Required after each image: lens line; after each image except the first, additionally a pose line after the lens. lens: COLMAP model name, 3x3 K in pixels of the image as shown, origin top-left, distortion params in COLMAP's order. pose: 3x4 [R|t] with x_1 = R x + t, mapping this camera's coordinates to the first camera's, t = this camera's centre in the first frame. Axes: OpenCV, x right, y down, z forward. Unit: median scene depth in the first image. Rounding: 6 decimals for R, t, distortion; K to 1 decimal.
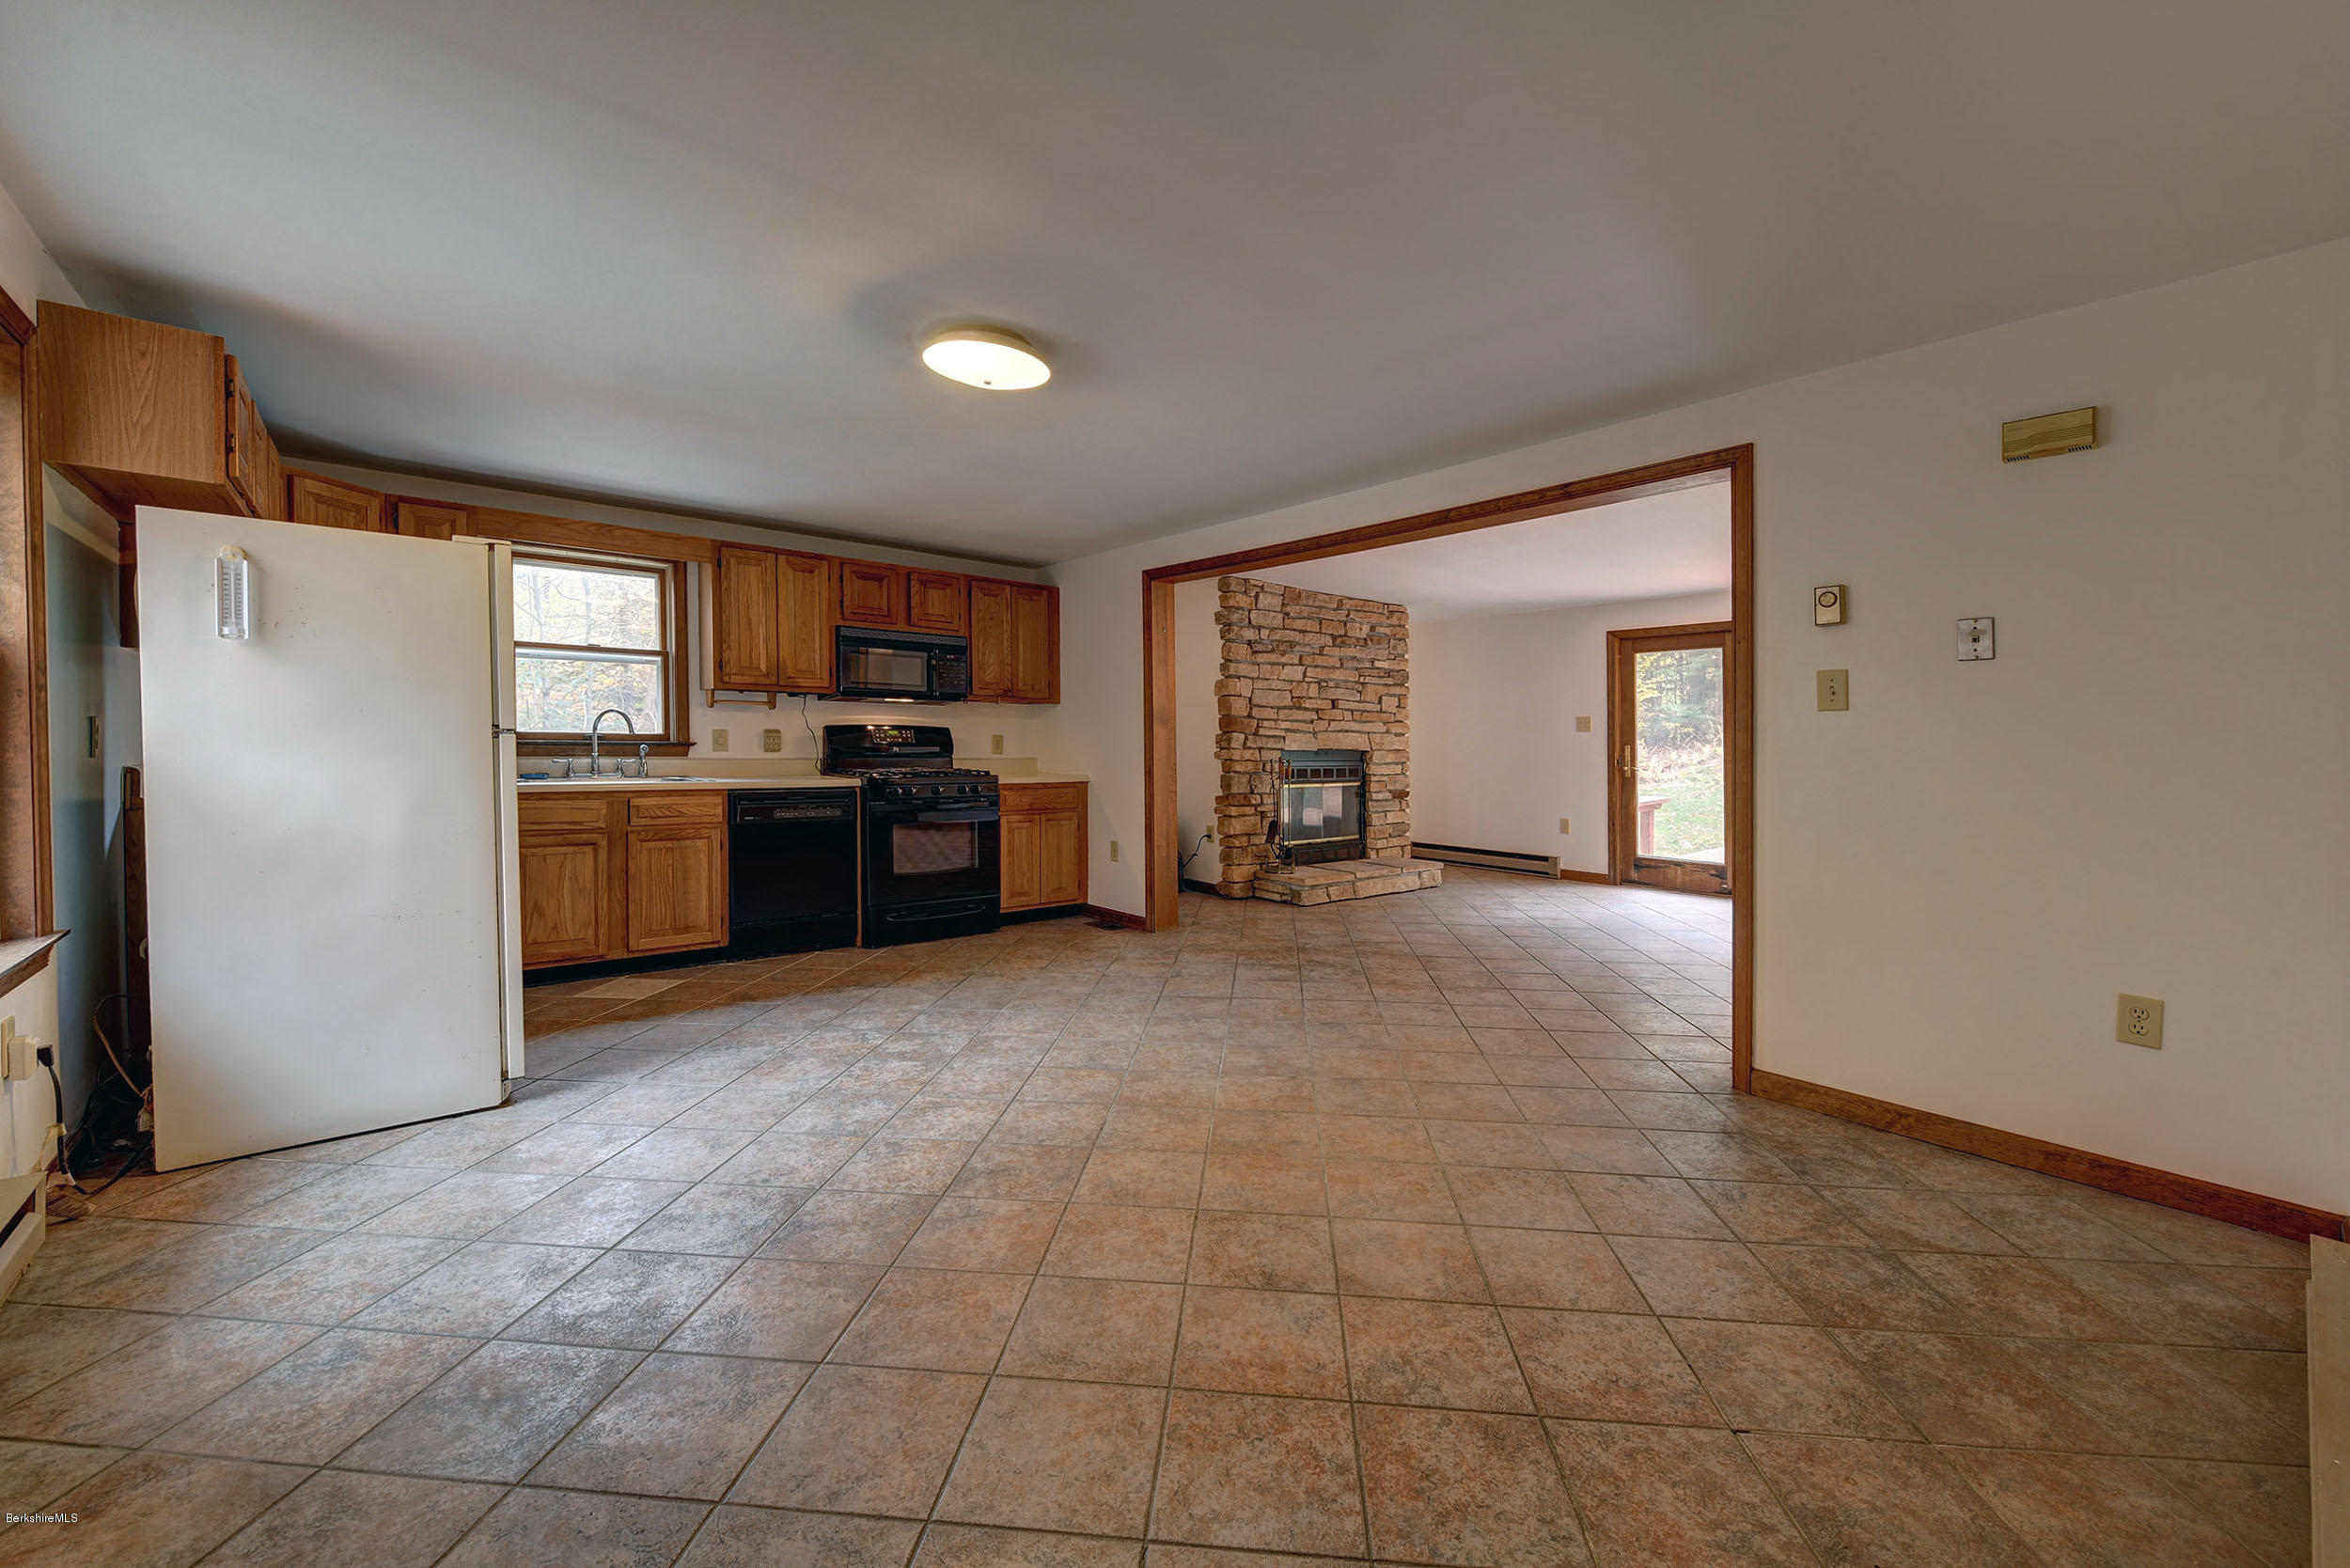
lens RADIAL K [[939.1, 0, 1178.1], [0, 939.1, 722.0], [0, 0, 1]] dist [-0.001505, -0.001137]
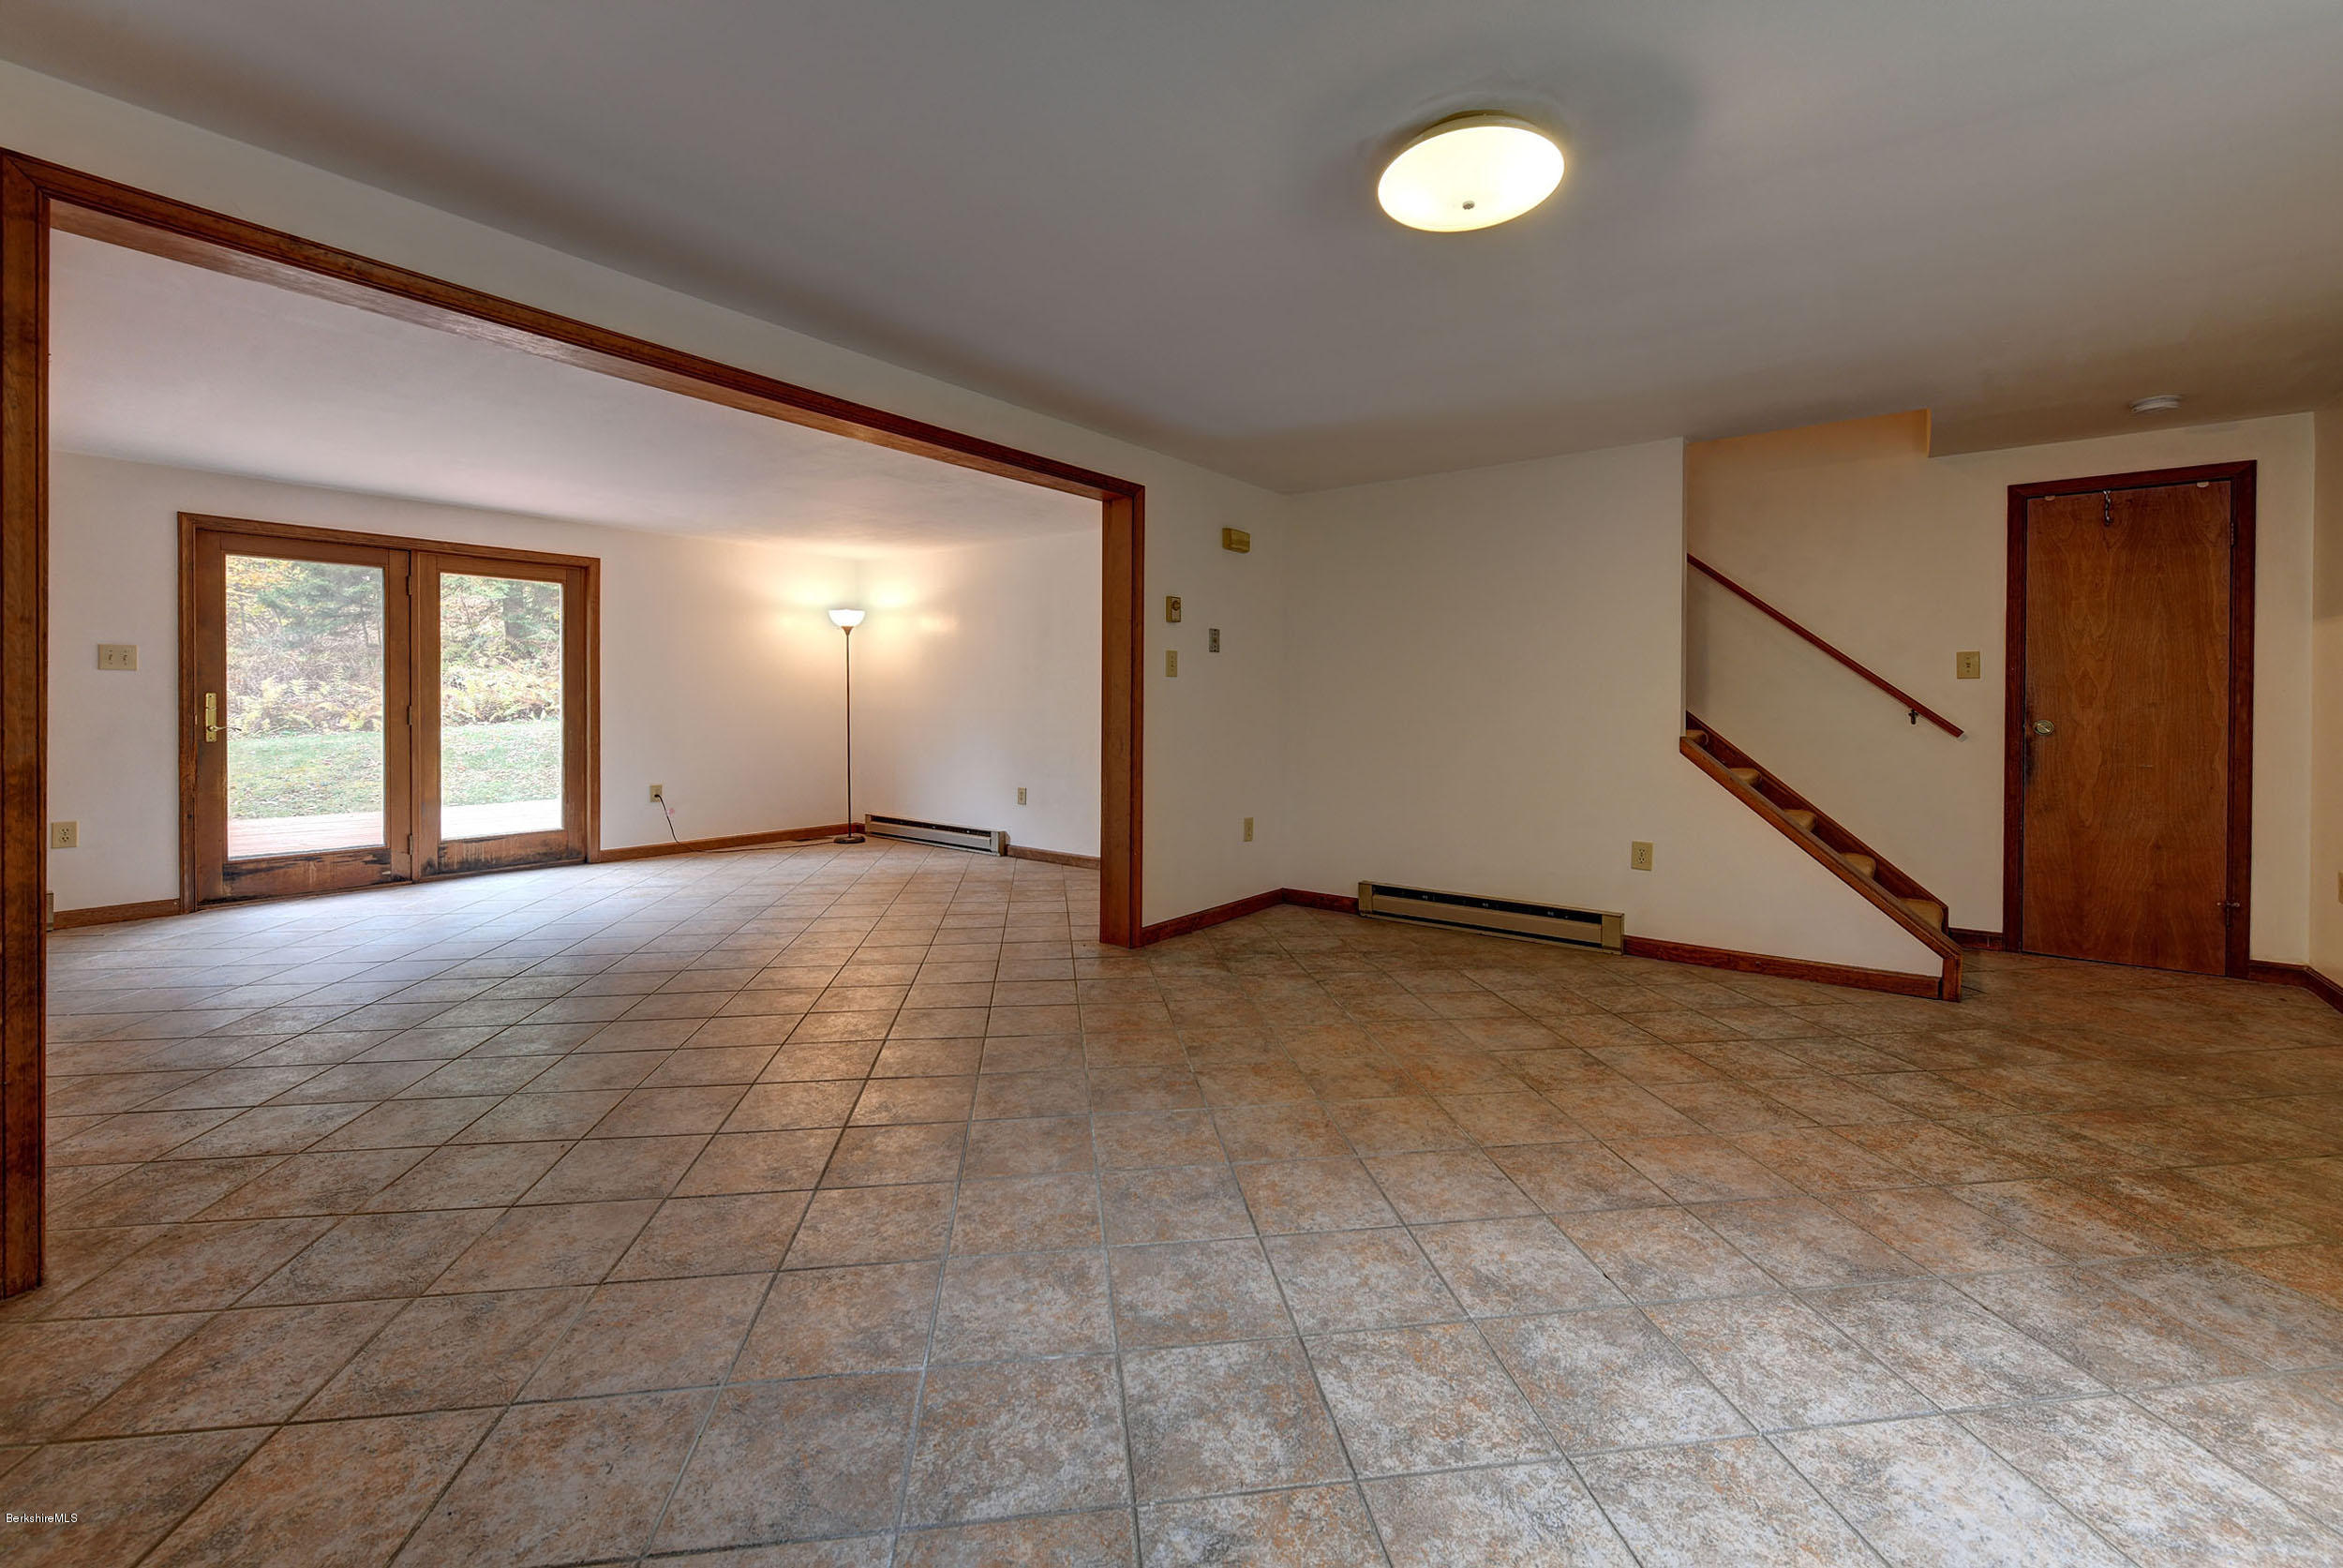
lens RADIAL K [[936.3, 0, 1170.8], [0, 936.3, 688.2], [0, 0, 1]] dist [-0.001505, -0.001137]
pose [[-0.208308, 0.000731, 0.978063, -0.323106], [-0.029033, 0.999554, -0.006931, 0.006763], [-0.977632, -0.029840, -0.208194, 0.525272]]
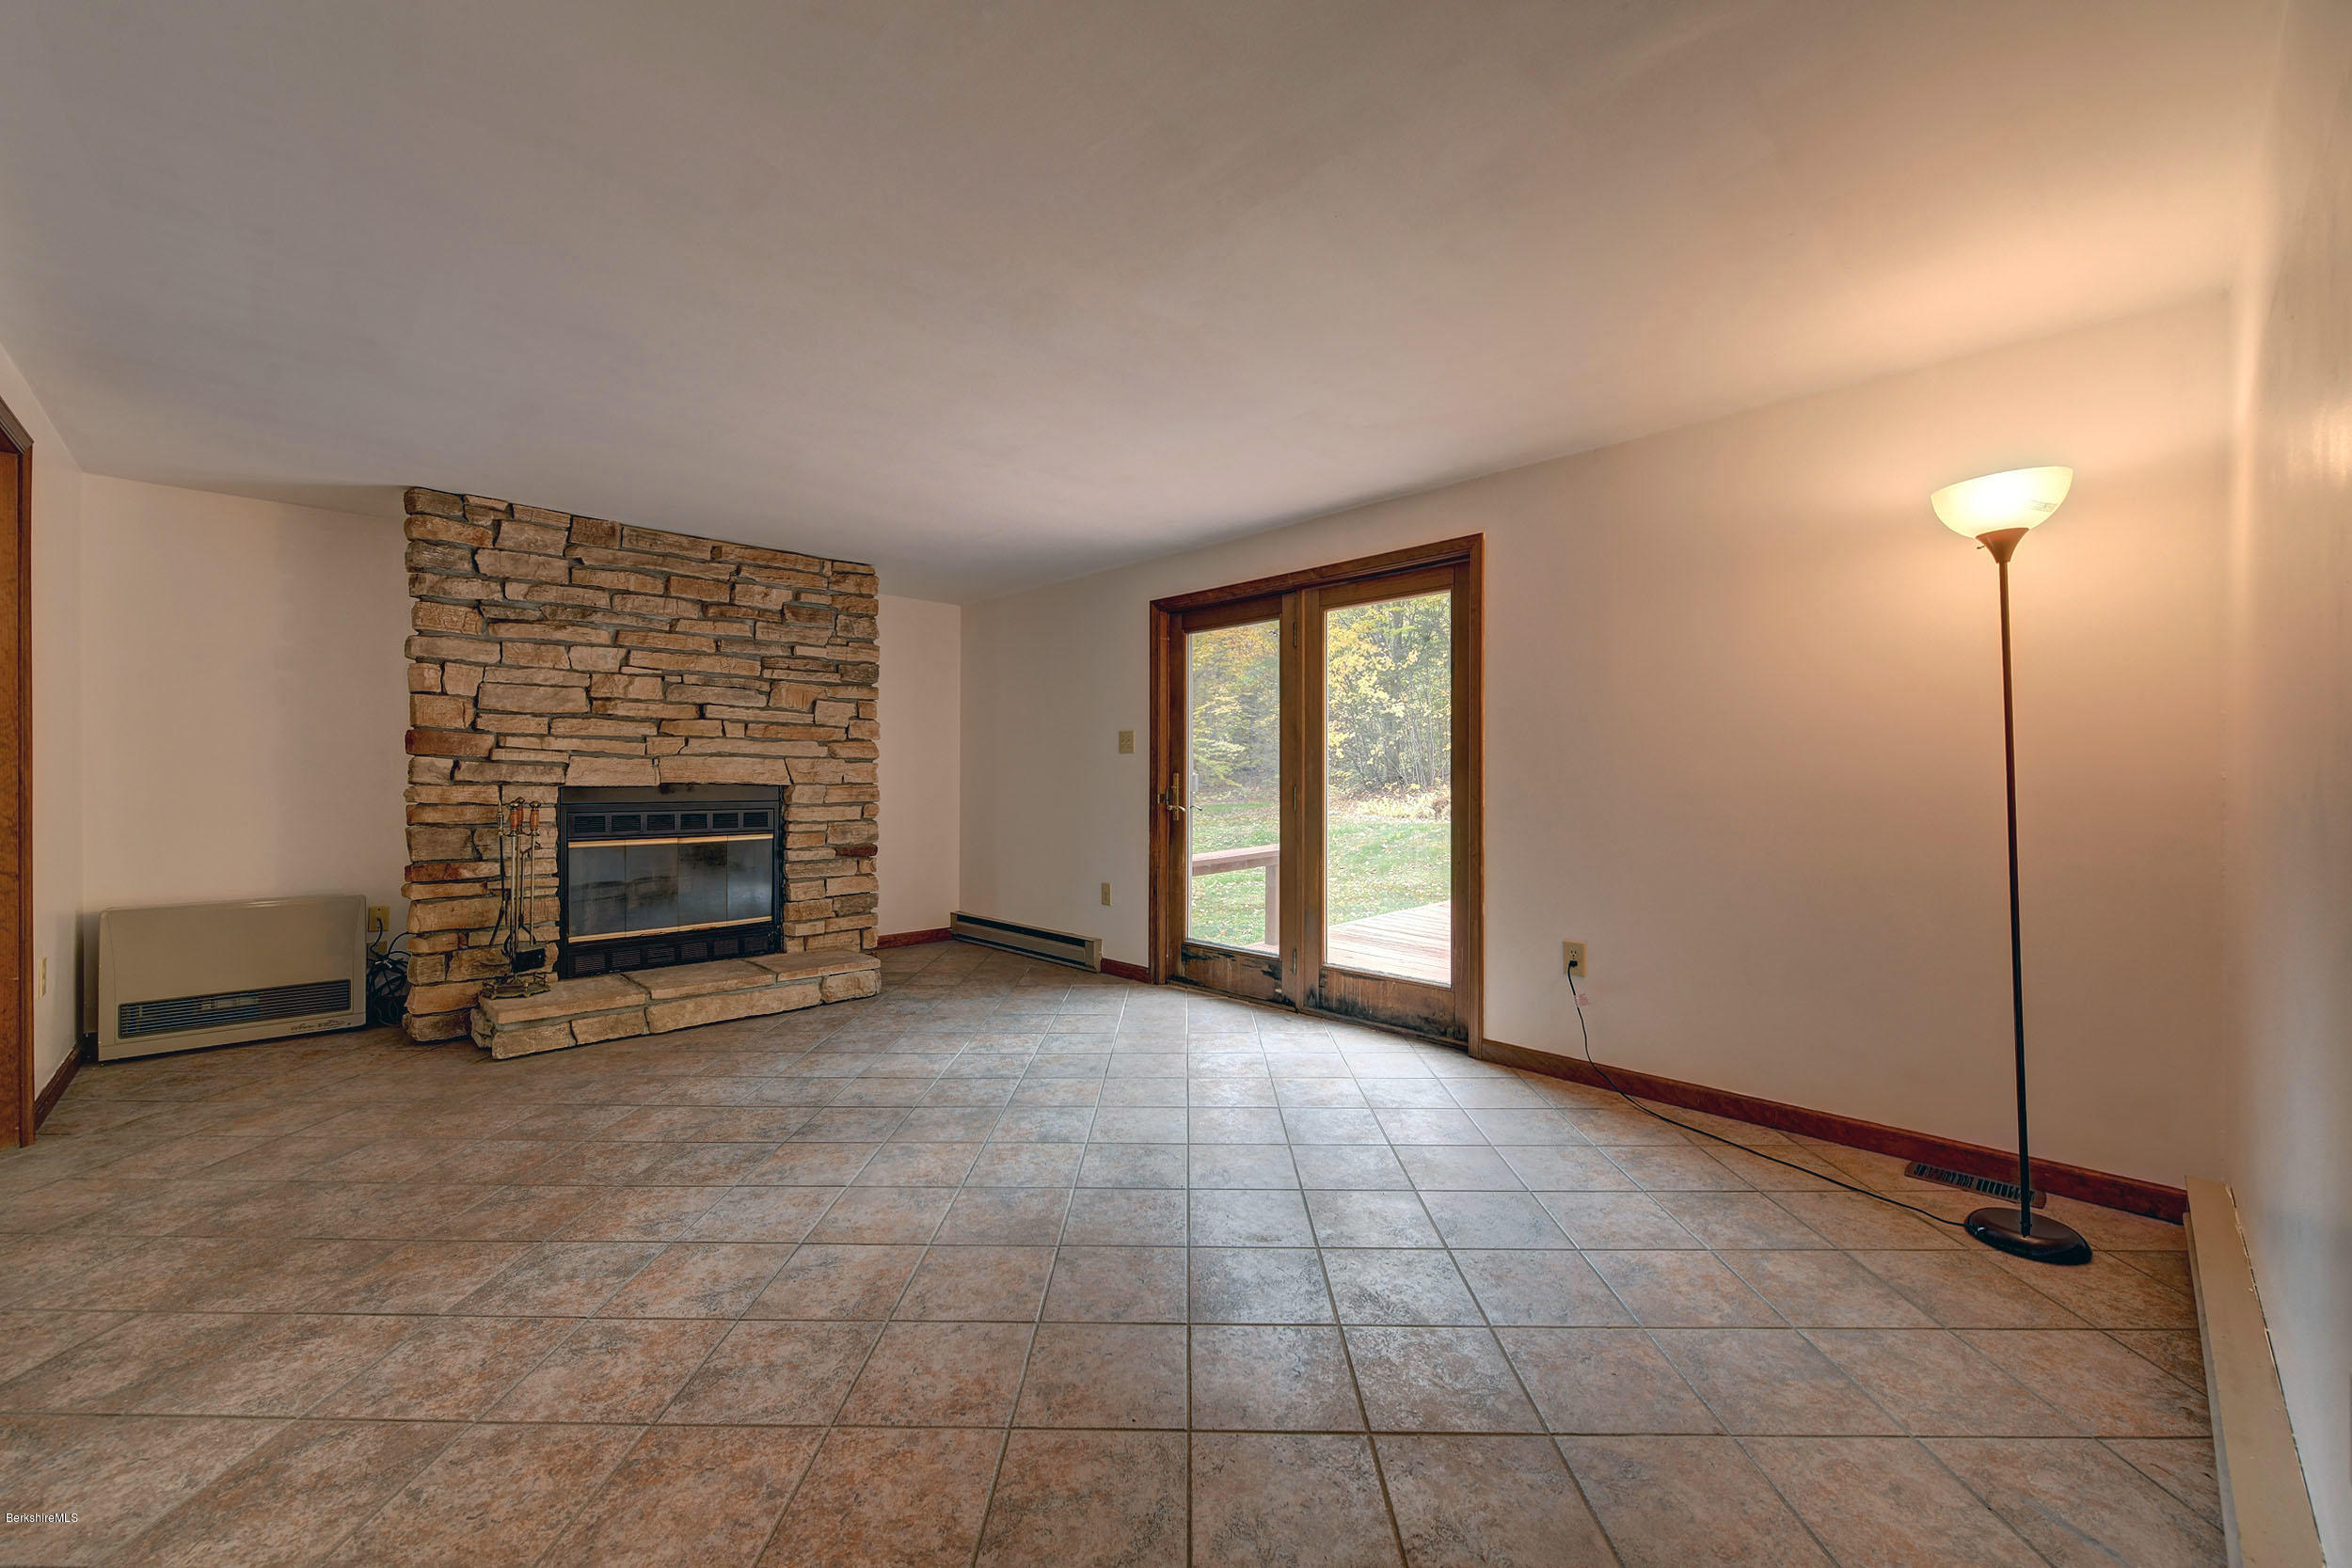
lens RADIAL K [[939.8, 0, 1187.8], [0, 939.8, 741.3], [0, 0, 1]] dist [-0.001505, -0.001137]
pose [[0.995075, -0.007675, 0.098831, 0.459792], [0.009496, 0.999793, -0.017971, 0.016592], [-0.098673, 0.018820, 0.994942, 0.367985]]
